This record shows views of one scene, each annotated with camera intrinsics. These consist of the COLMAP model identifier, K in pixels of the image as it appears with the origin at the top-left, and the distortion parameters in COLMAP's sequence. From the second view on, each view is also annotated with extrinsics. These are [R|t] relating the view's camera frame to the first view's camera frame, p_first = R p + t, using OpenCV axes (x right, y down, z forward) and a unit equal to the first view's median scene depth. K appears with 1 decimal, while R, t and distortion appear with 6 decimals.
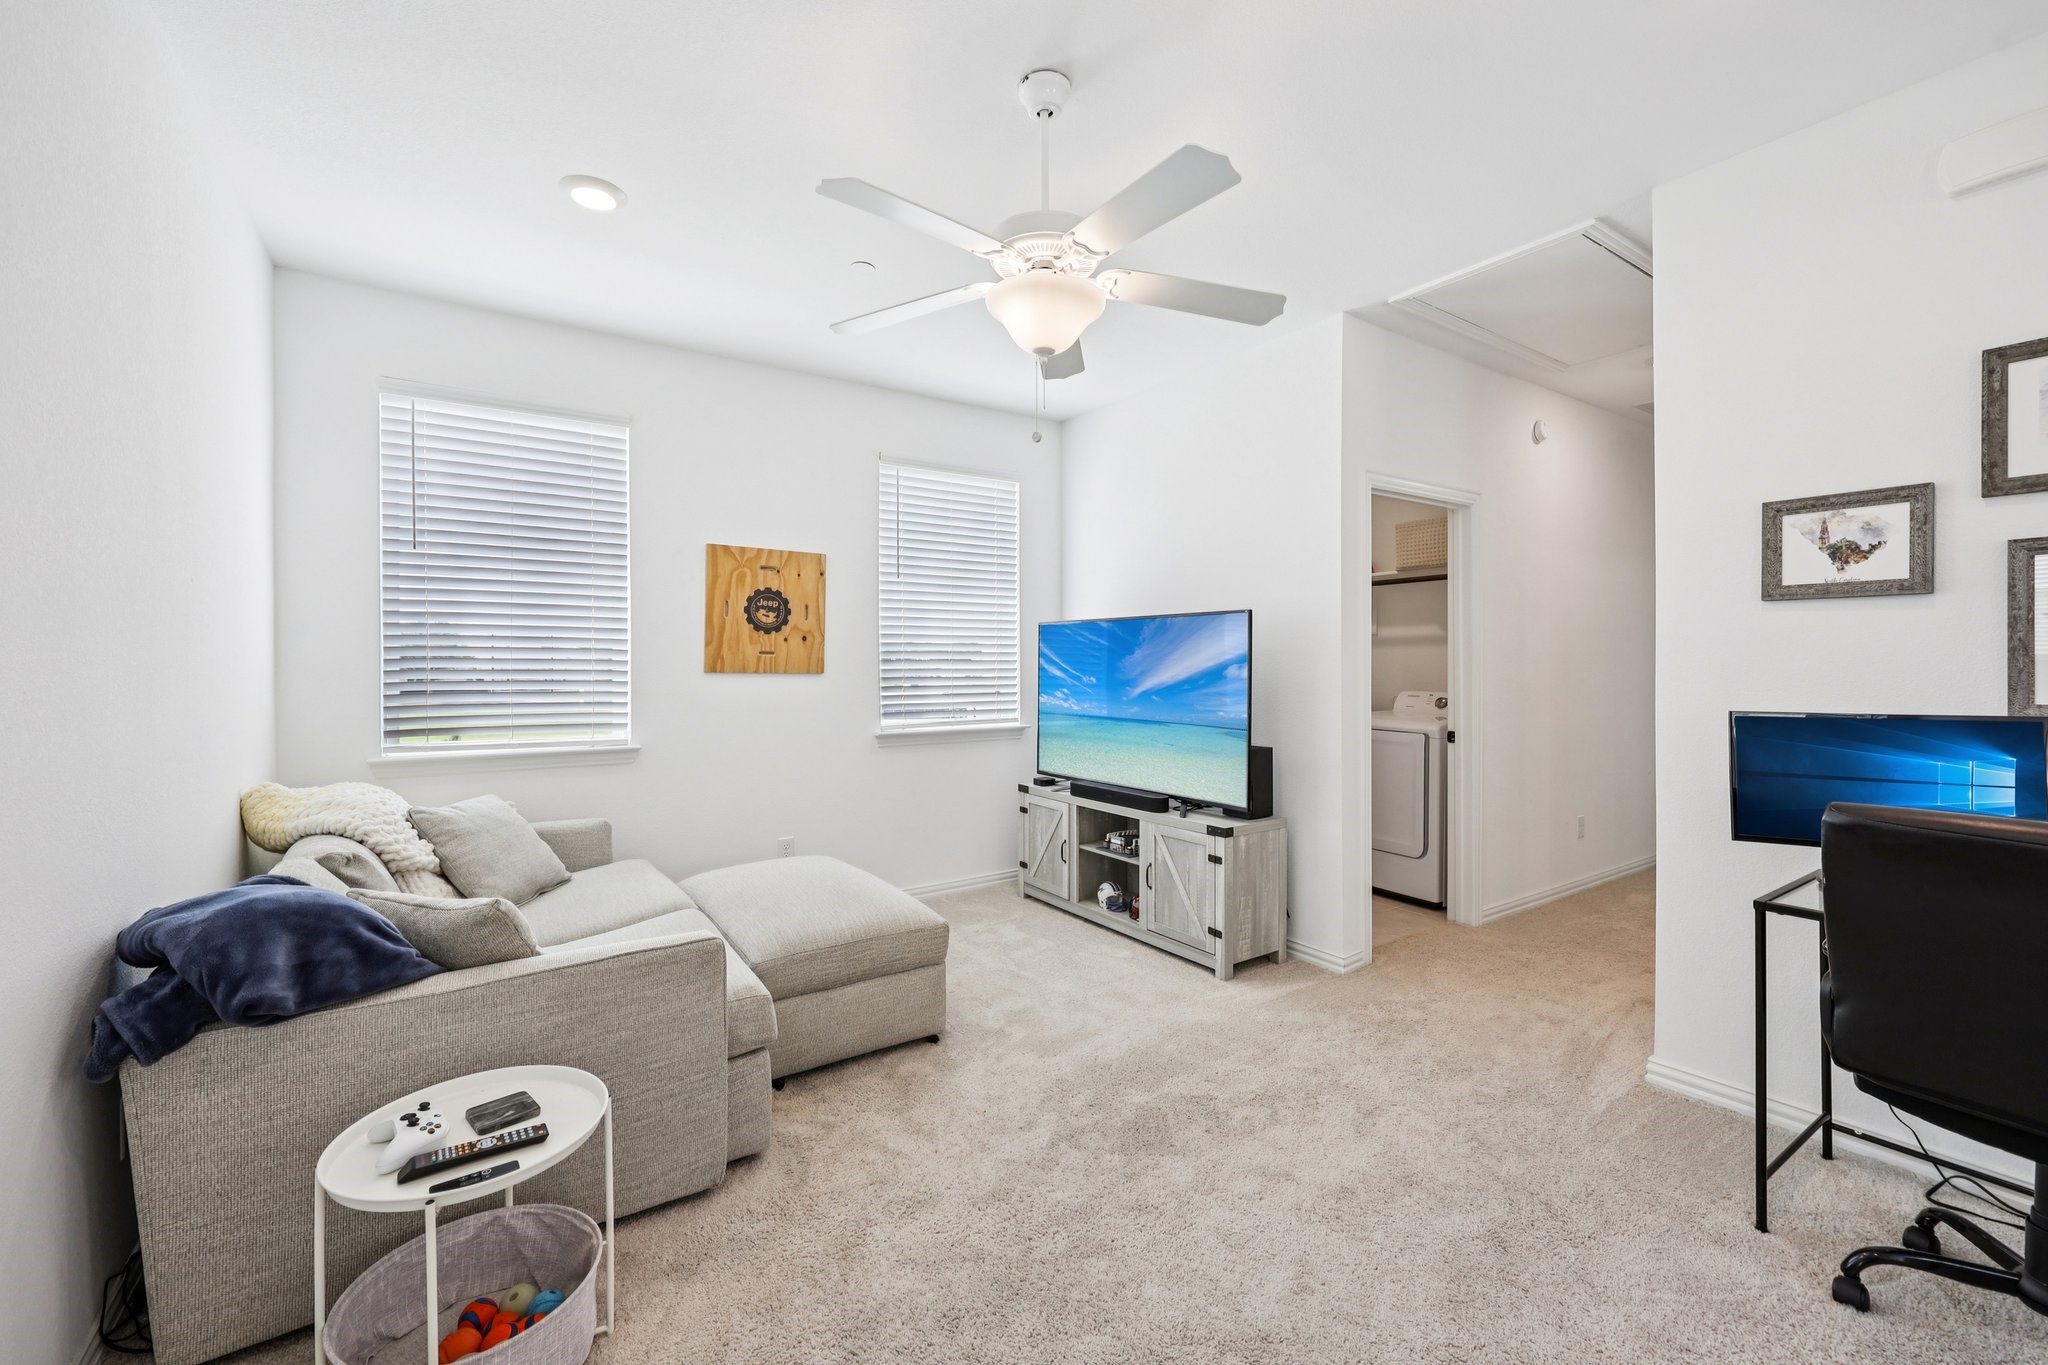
lens RADIAL K [[836.1, 0, 1025.6], [0, 836.1, 667.8], [0, 0, 1]] dist [-0.000015, -0.000037]
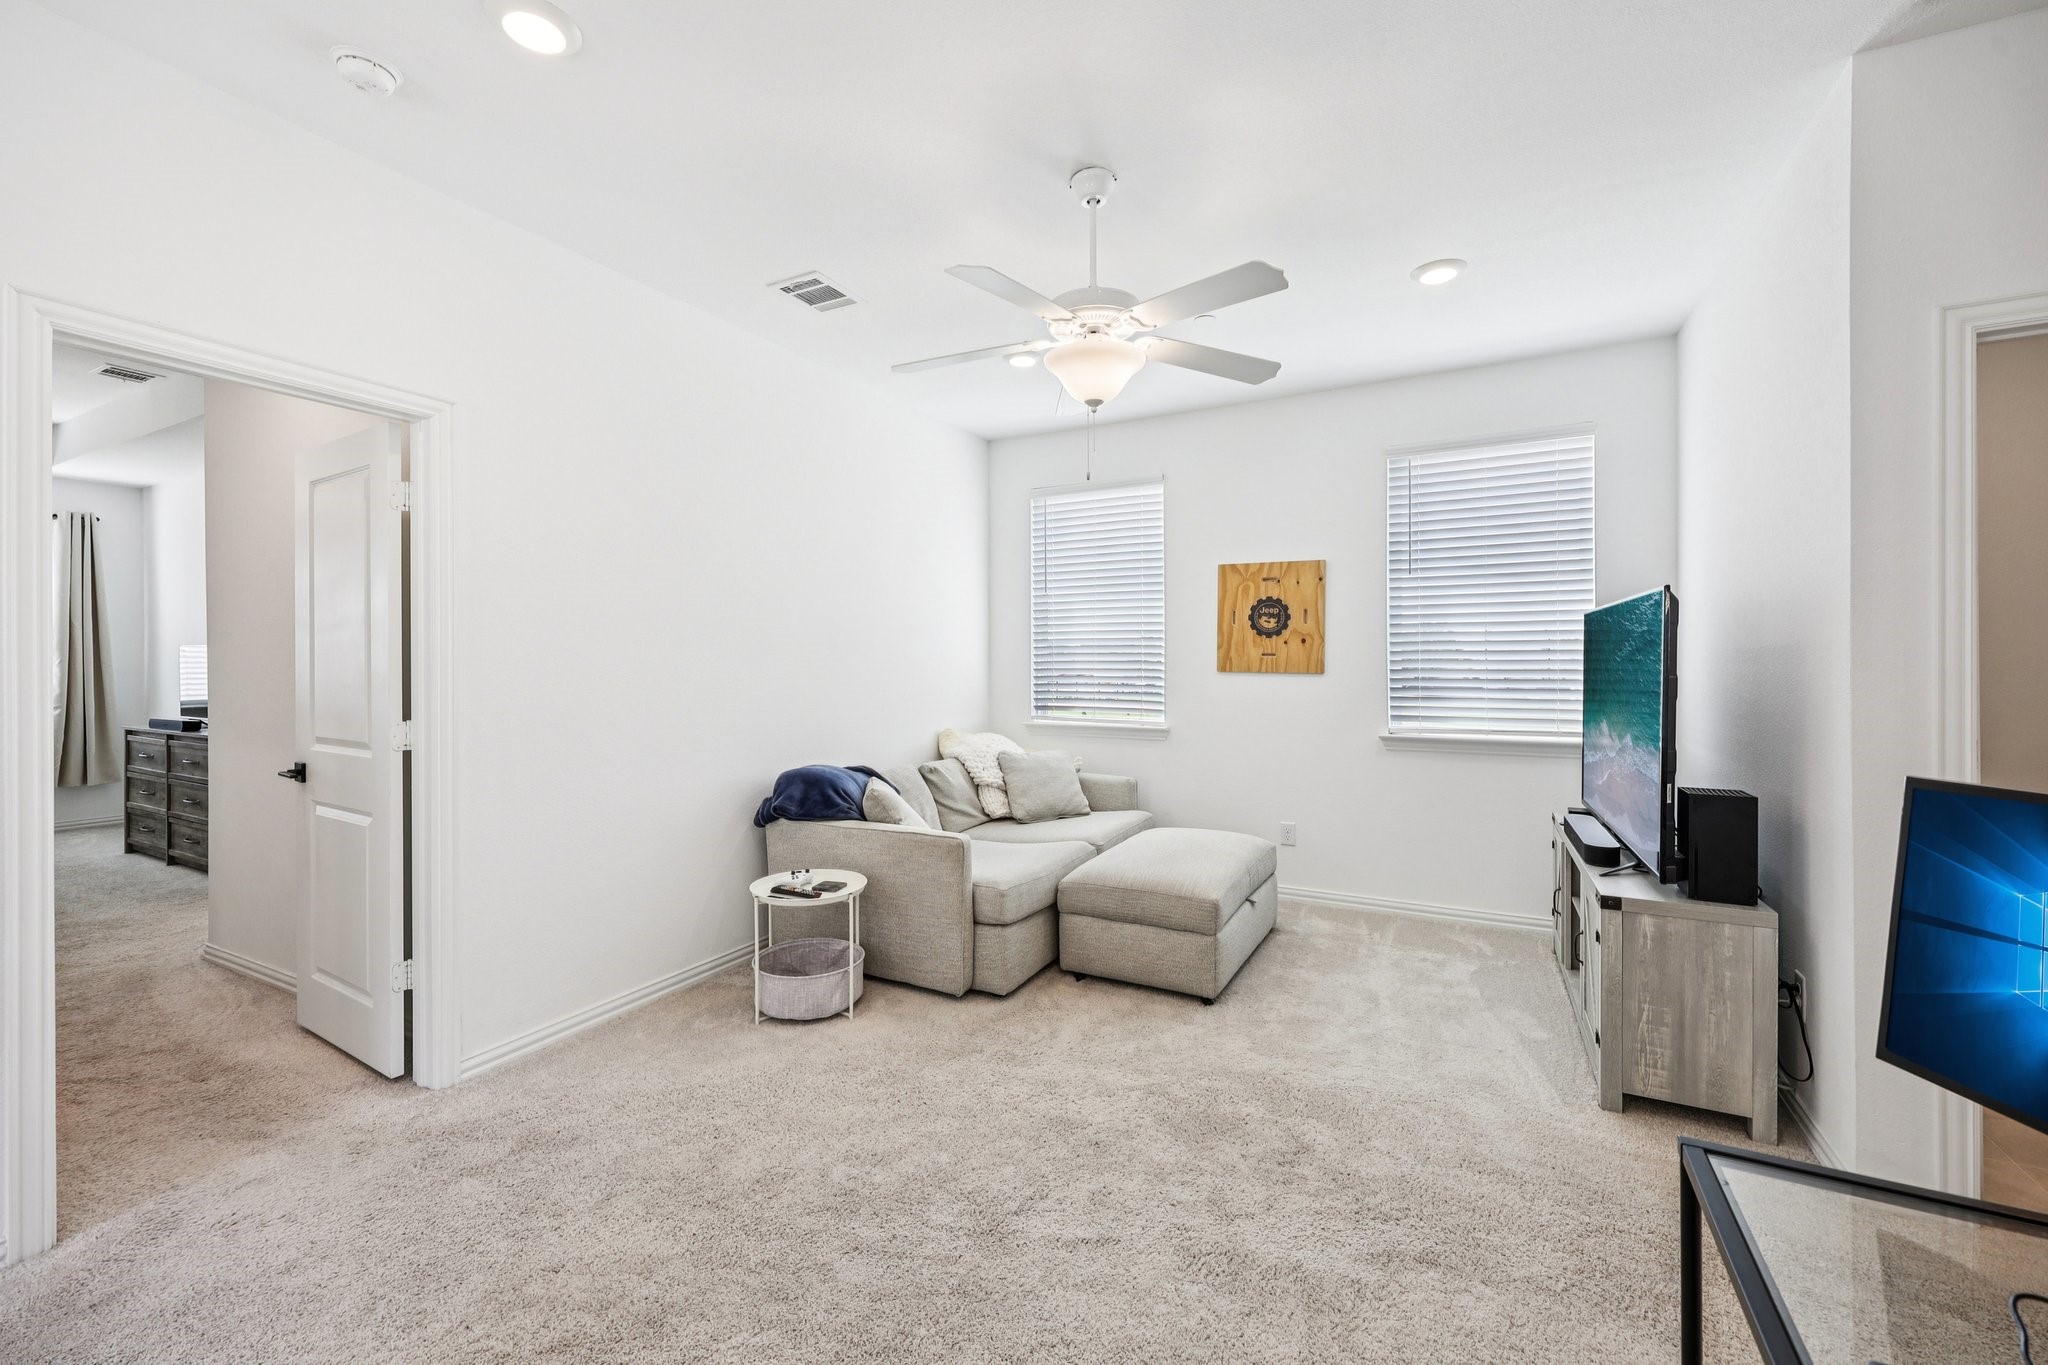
lens RADIAL K [[836.1, 0, 1025.6], [0, 836.1, 667.8], [0, 0, 1]] dist [-0.000015, -0.000037]
pose [[0.453458, 0.004039, -0.891268, 0.557890], [-0.003543, 0.999990, 0.002729, -0.002142], [0.891270, 0.001920, 0.453468, 0.202250]]
